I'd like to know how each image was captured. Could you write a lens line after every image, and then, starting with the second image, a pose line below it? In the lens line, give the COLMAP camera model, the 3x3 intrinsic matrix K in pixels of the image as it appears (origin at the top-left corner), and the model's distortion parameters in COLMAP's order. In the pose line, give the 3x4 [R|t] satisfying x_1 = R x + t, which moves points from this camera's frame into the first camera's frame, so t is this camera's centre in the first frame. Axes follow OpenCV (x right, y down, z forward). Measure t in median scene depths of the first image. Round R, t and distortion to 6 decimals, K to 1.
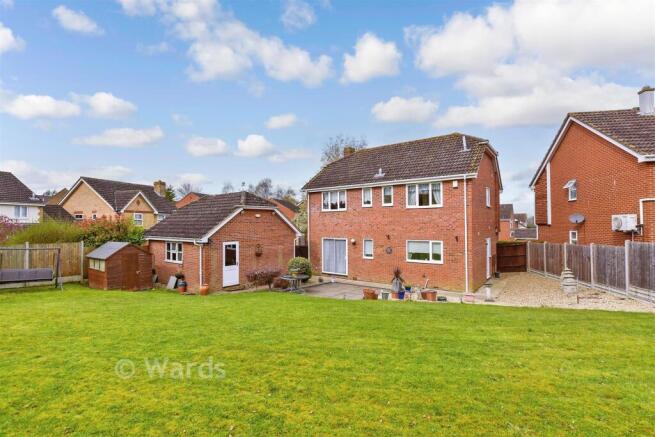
lens RADIAL K [[282.3, 0, 329.5], [0, 282.3, 217.6], [0, 0, 1]] dist [-0.028695, 0.008764]
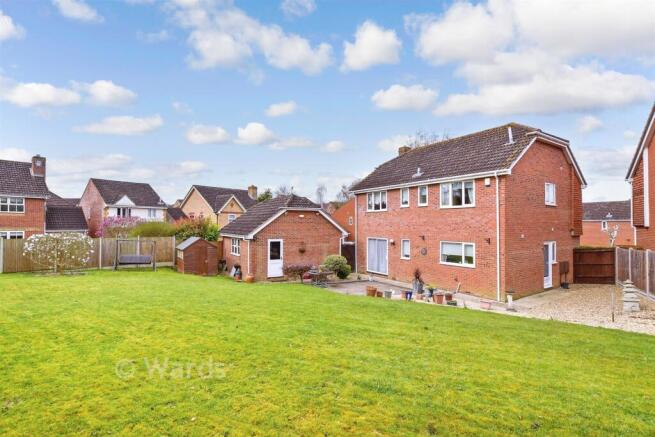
lens RADIAL K [[282.3, 0, 329.5], [0, 282.3, 217.6], [0, 0, 1]] dist [-0.028695, 0.008764]
pose [[0.950746, -0.000233, -0.309970, 0.200515], [0.000613, 0.999999, 0.001129, -0.002559], [0.309970, -0.001263, 0.950746, -0.029026]]
